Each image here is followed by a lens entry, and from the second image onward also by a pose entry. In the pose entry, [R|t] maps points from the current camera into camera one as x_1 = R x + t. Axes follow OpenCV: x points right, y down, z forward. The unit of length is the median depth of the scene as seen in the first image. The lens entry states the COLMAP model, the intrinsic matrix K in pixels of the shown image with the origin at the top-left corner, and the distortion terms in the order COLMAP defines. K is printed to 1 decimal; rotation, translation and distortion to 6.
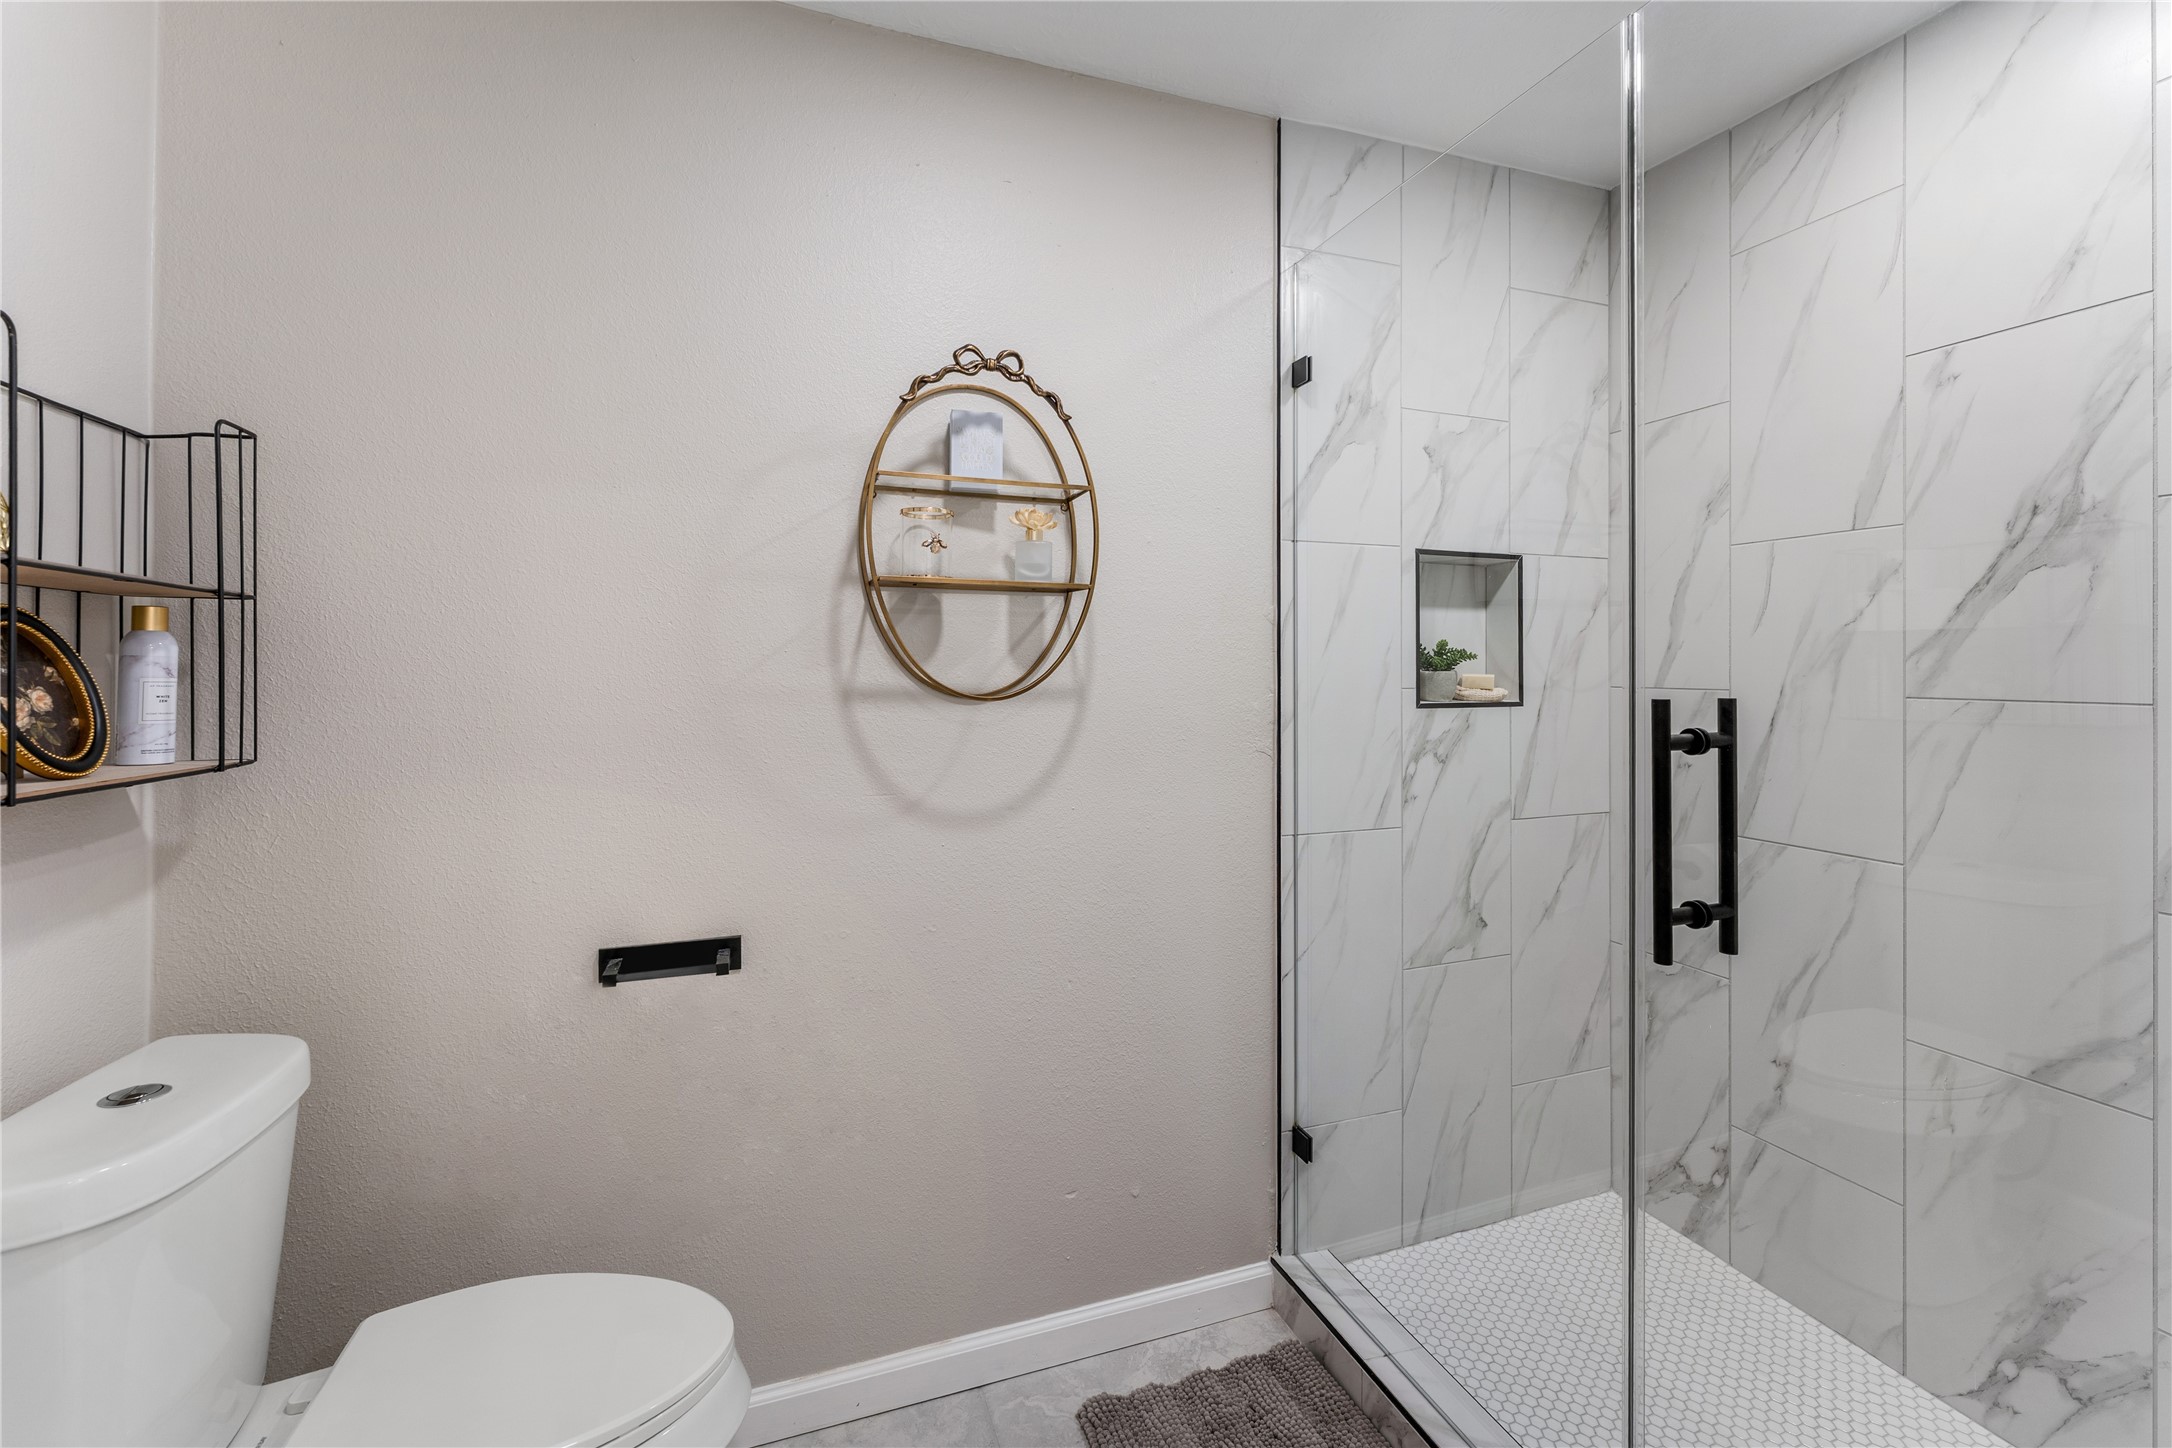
lens RADIAL K [[888.0, 0, 1091.8], [0, 888.0, 709.1], [0, 0, 1]] dist [-0.003489, -0.000189]
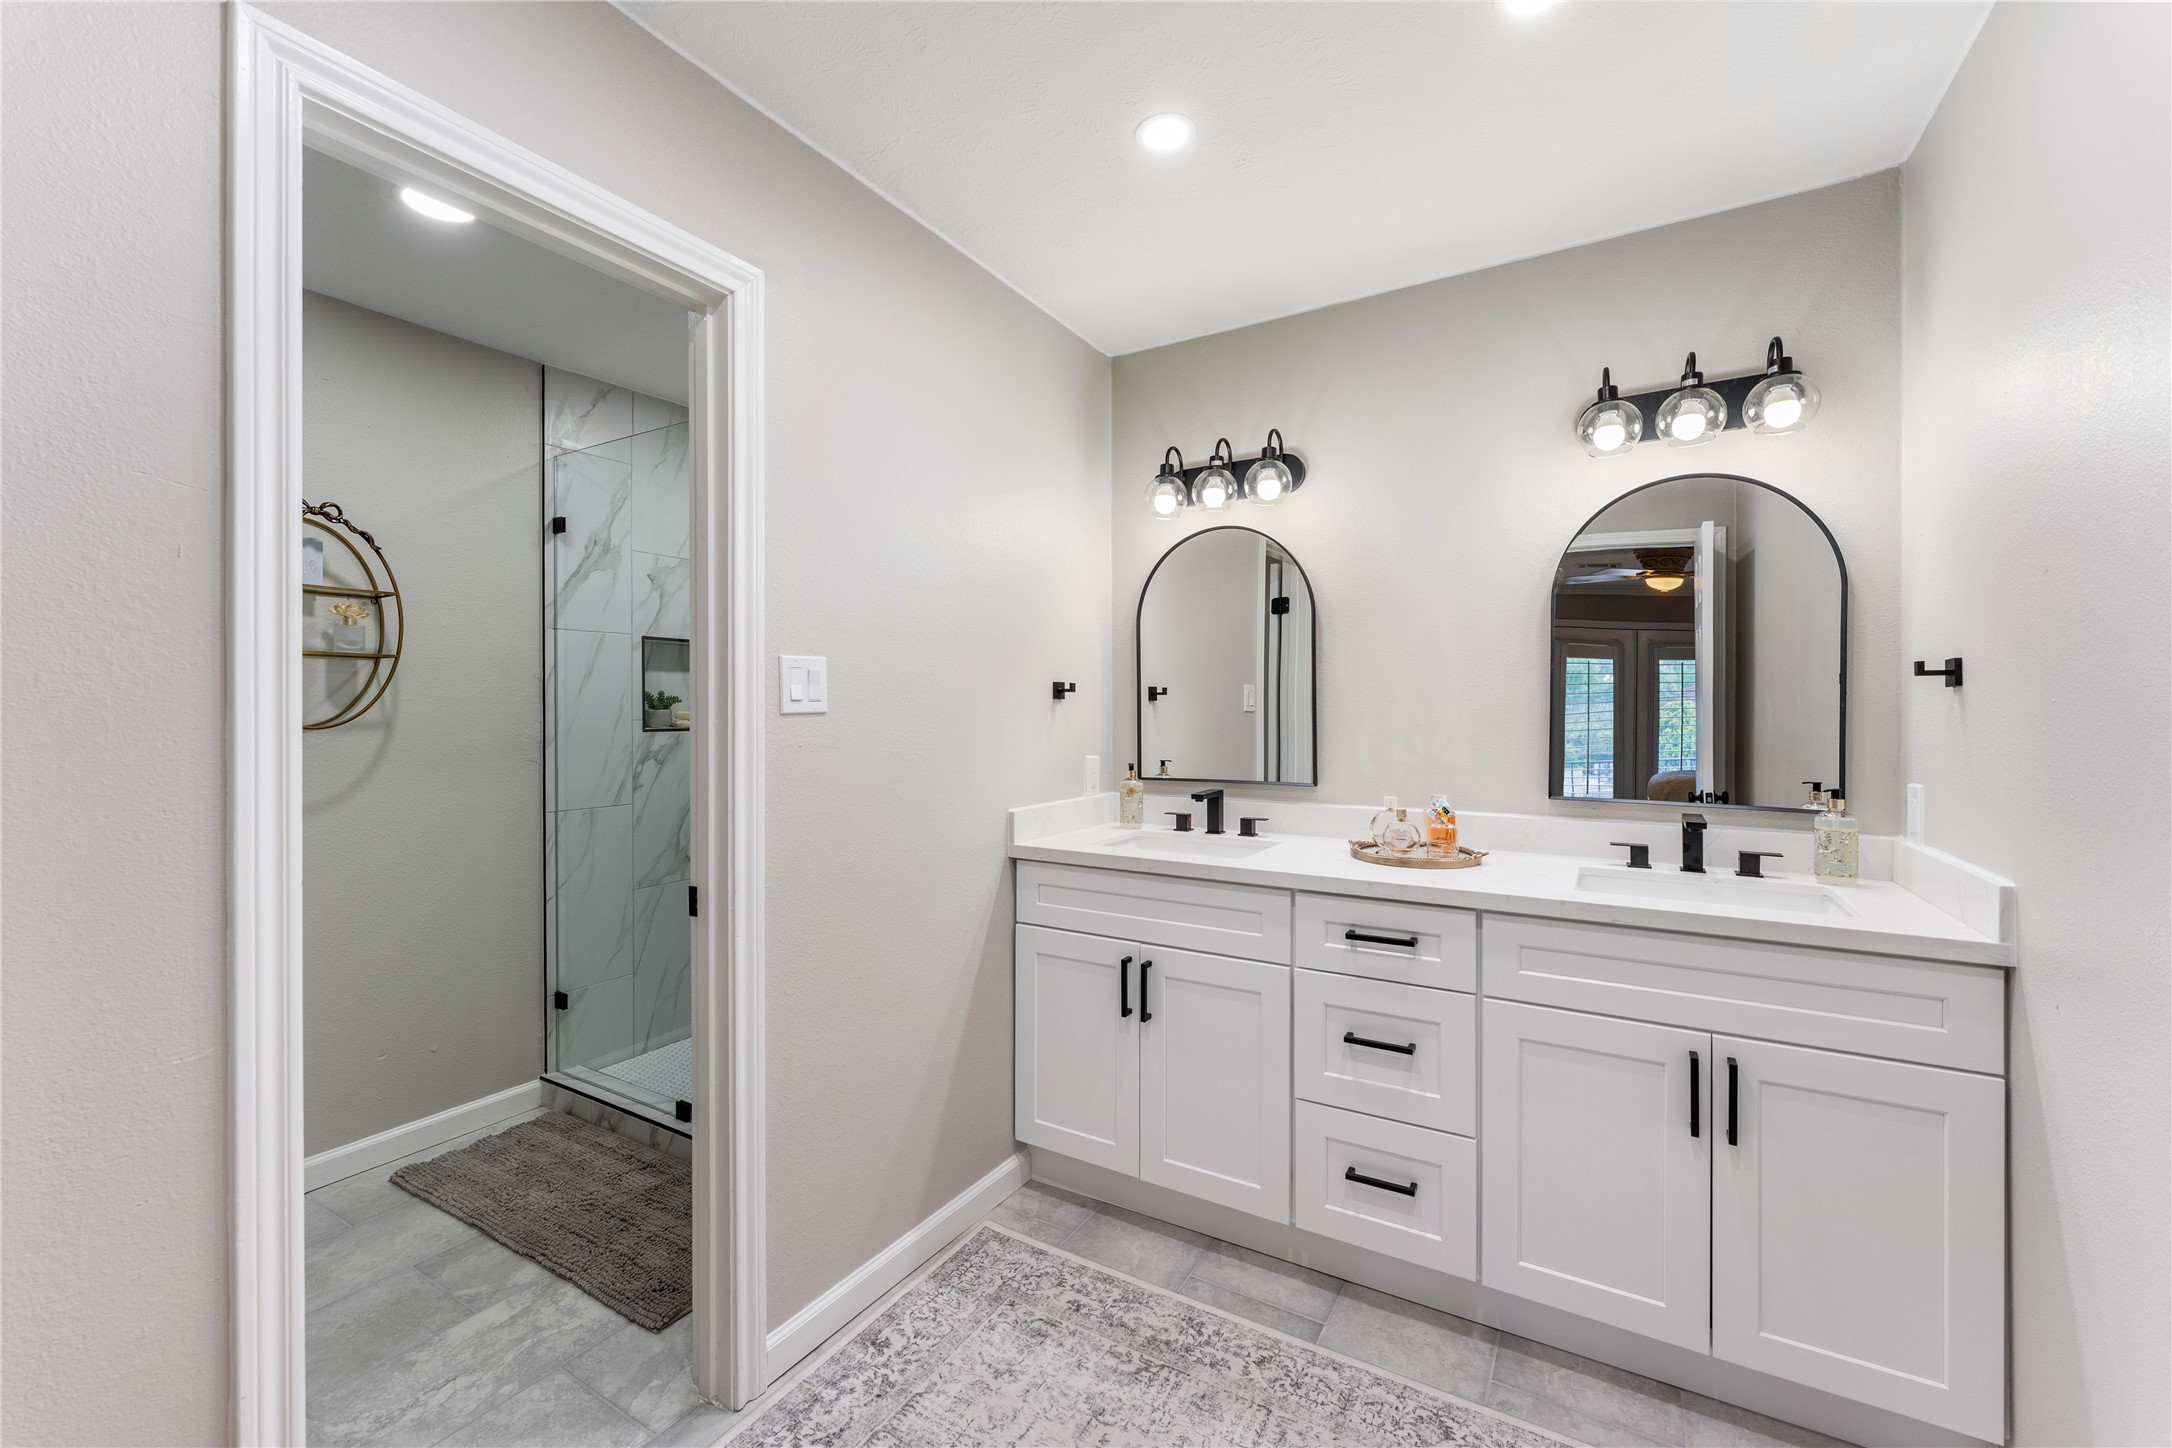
lens RADIAL K [[888.0, 0, 1091.8], [0, 888.0, 709.1], [0, 0, 1]] dist [-0.003489, -0.000189]
pose [[0.772184, -0.001175, 0.635398, -0.041929], [0.025772, 0.999233, -0.029473, 0.028204], [-0.634876, 0.039134, 0.771622, -0.854481]]
